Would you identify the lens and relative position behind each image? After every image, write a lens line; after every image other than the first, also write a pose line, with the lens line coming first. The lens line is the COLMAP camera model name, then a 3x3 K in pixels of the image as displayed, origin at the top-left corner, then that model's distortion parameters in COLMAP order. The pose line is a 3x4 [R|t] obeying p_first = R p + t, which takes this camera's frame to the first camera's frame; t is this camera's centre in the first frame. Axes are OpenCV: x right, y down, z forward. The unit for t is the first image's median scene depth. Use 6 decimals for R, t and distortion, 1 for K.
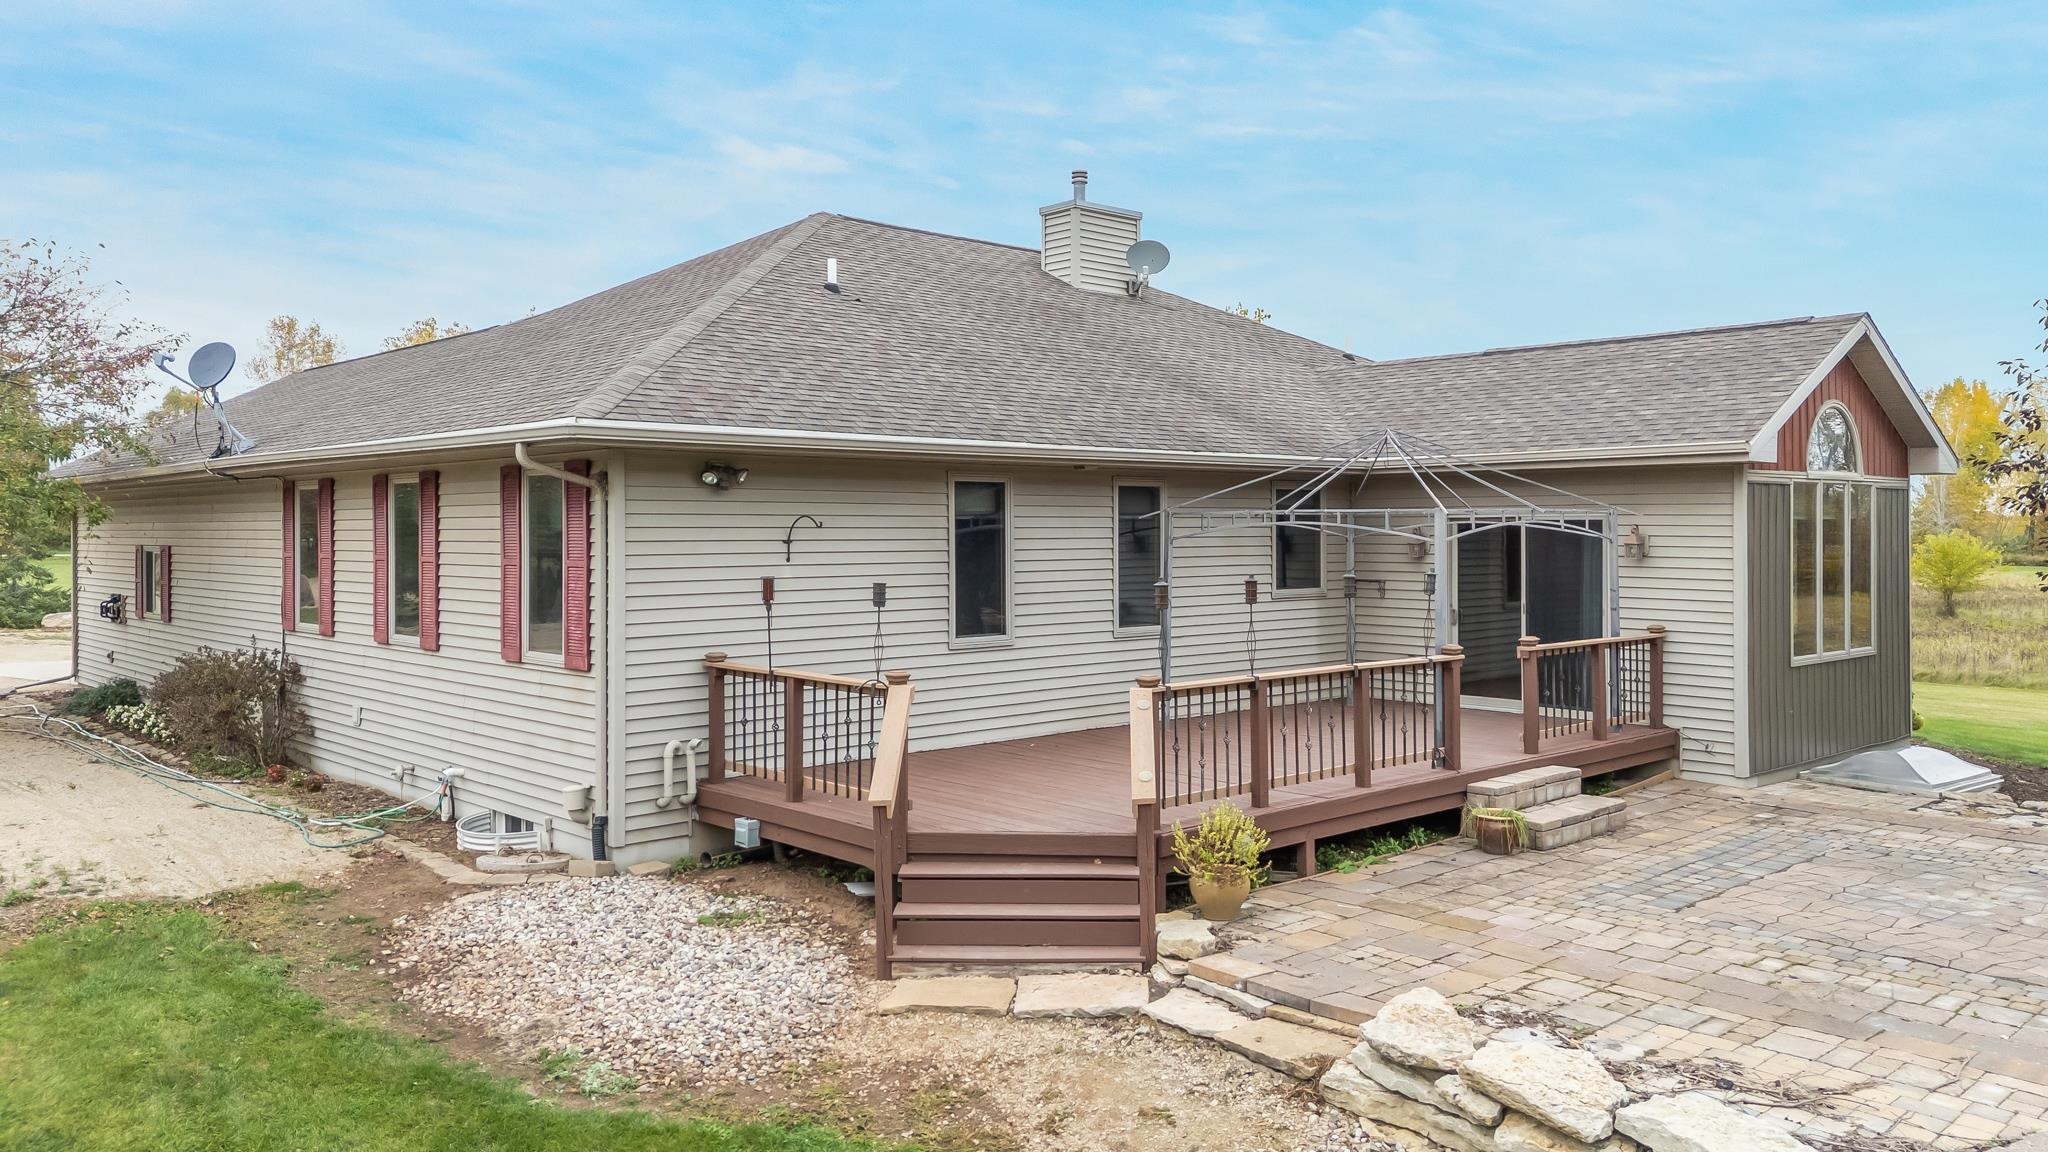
lens RADIAL K [[1526.9, 0, 1036.1], [0, 1526.9, 520.2], [0, 0, 1]] dist [0.101871, -0.130063]
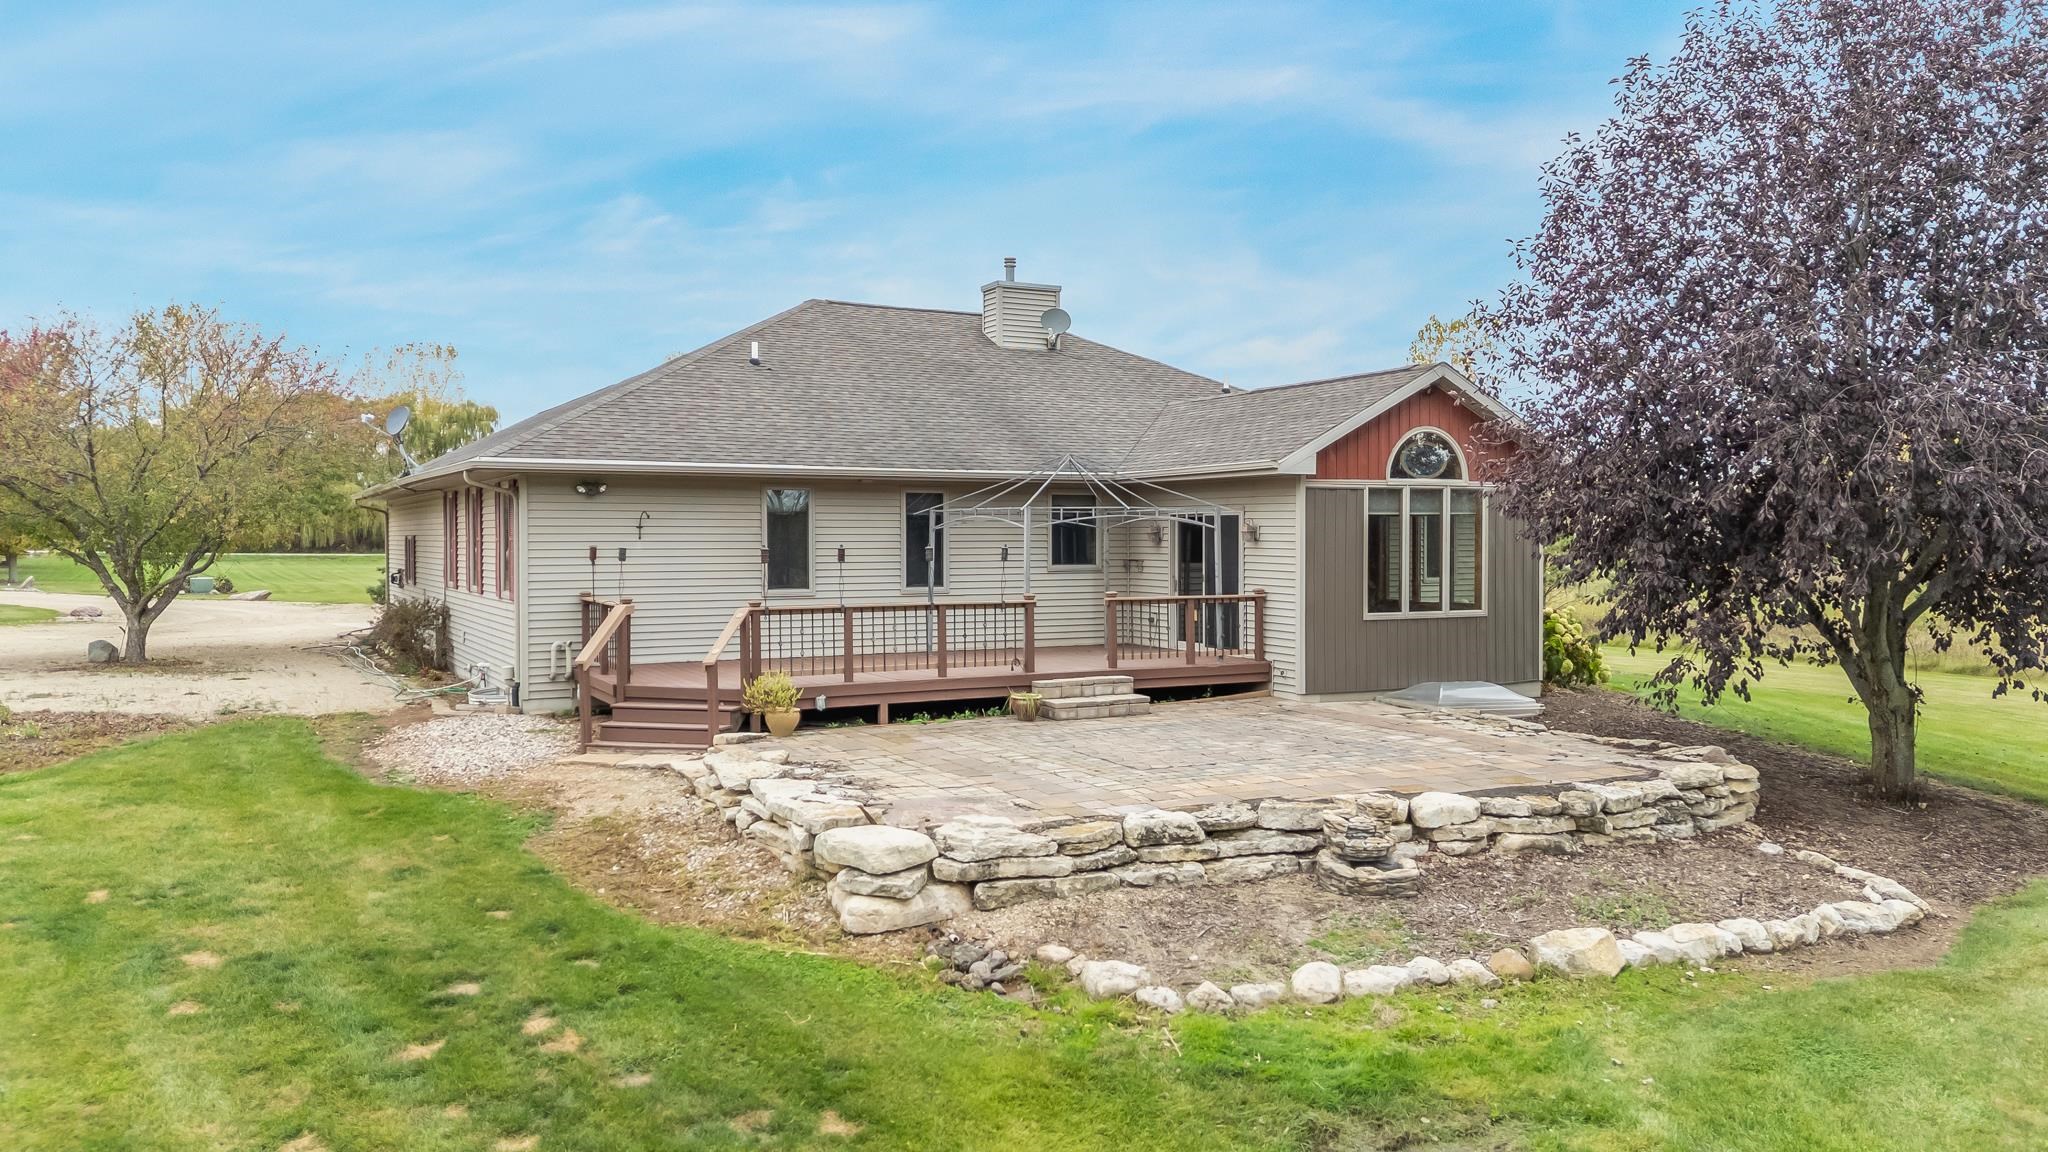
lens RADIAL K [[1526.9, 0, 1036.1], [0, 1526.9, 520.2], [0, 0, 1]] dist [0.101871, -0.130063]
pose [[0.967796, -0.000555, -0.251735, 0.557615], [-0.000596, 0.999990, -0.004493, 0.011305], [0.251735, 0.004499, 0.967786, -0.419142]]
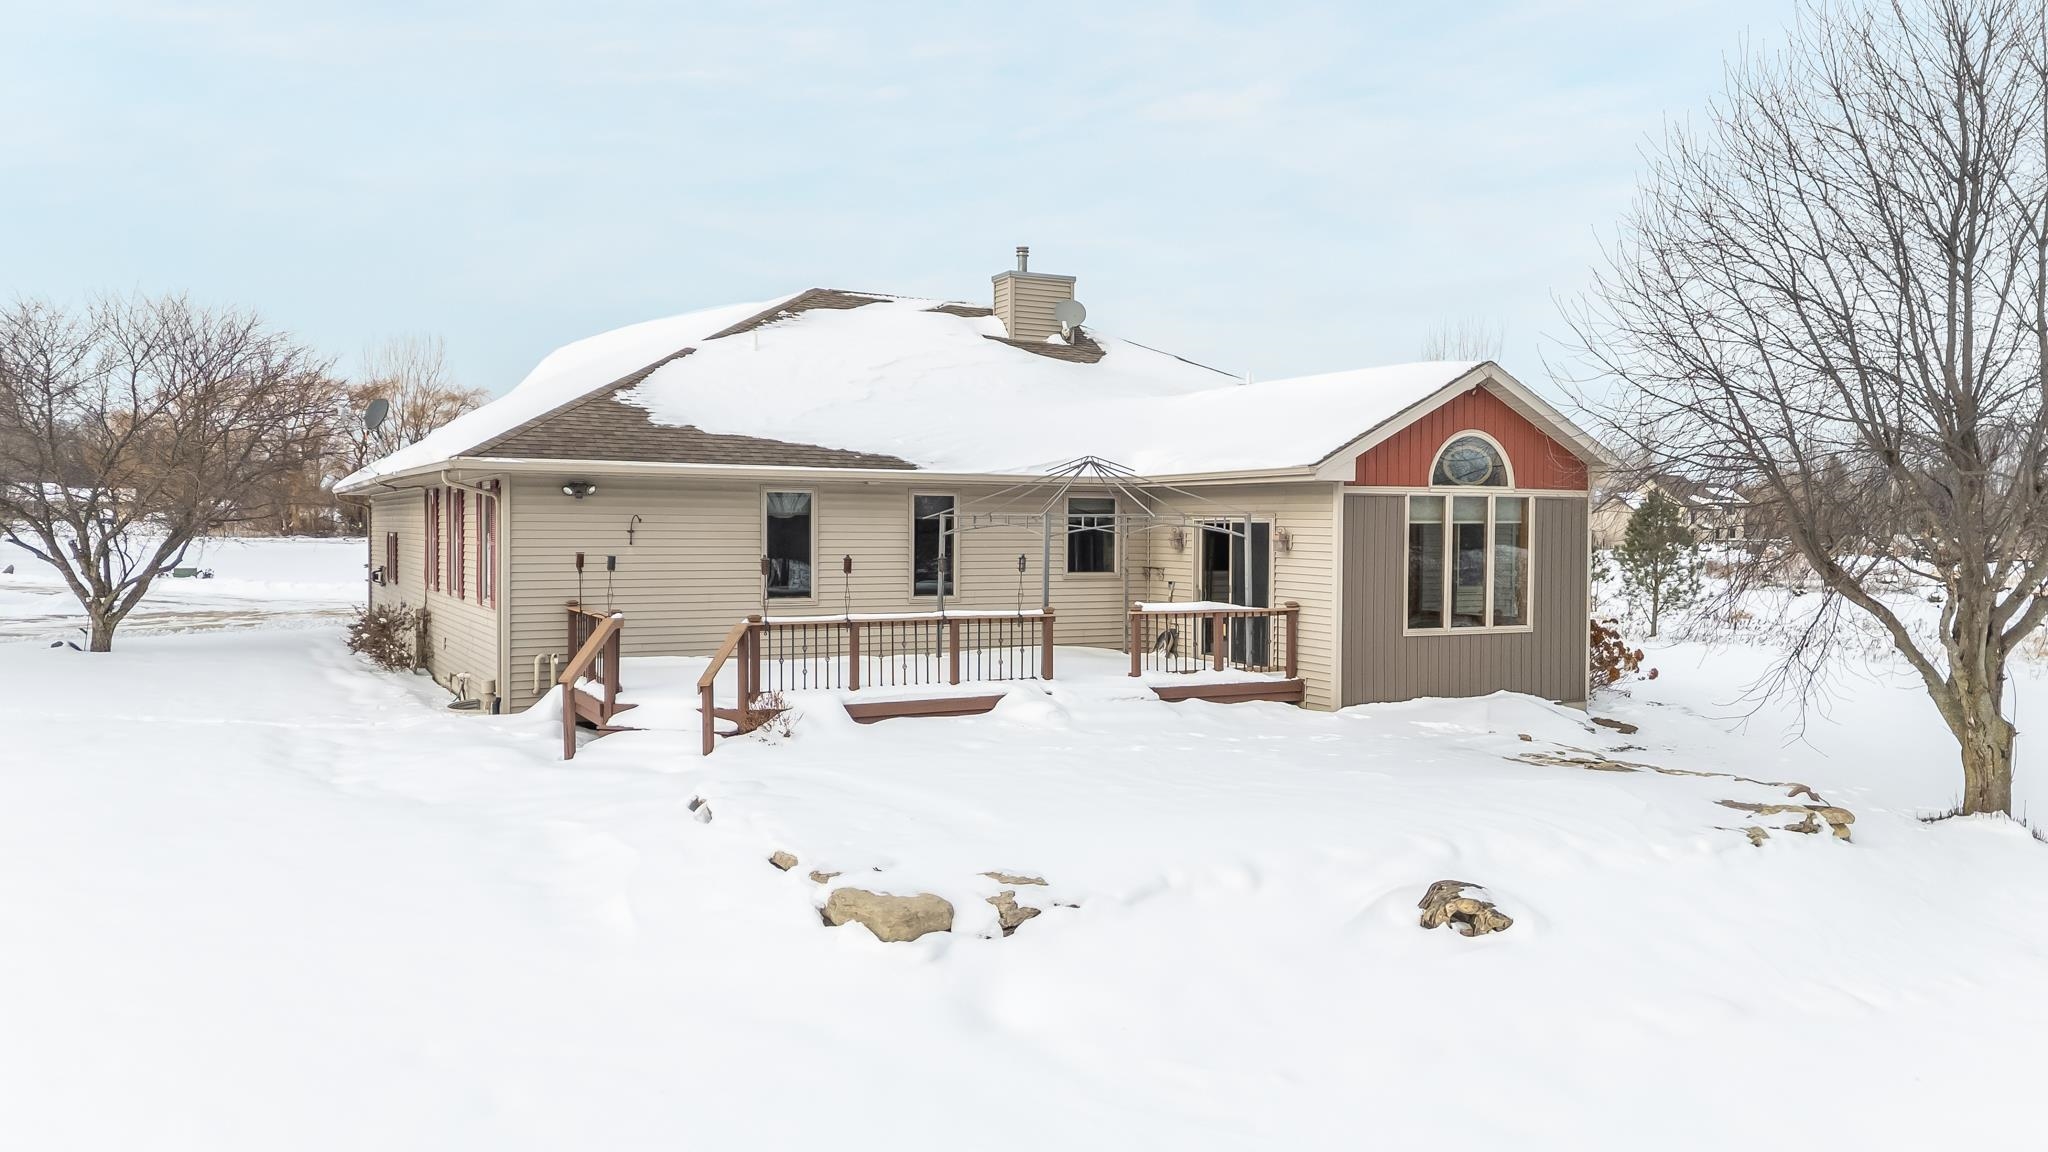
lens RADIAL K [[1526.9, 0, 1036.1], [0, 1526.9, 520.2], [0, 0, 1]] dist [0.101871, -0.130063]
pose [[0.968486, 0.008177, -0.248934, 0.516538], [-0.007920, 0.999967, 0.002036, -0.003261], [0.248942, 0.000000, 0.968518, -0.338367]]
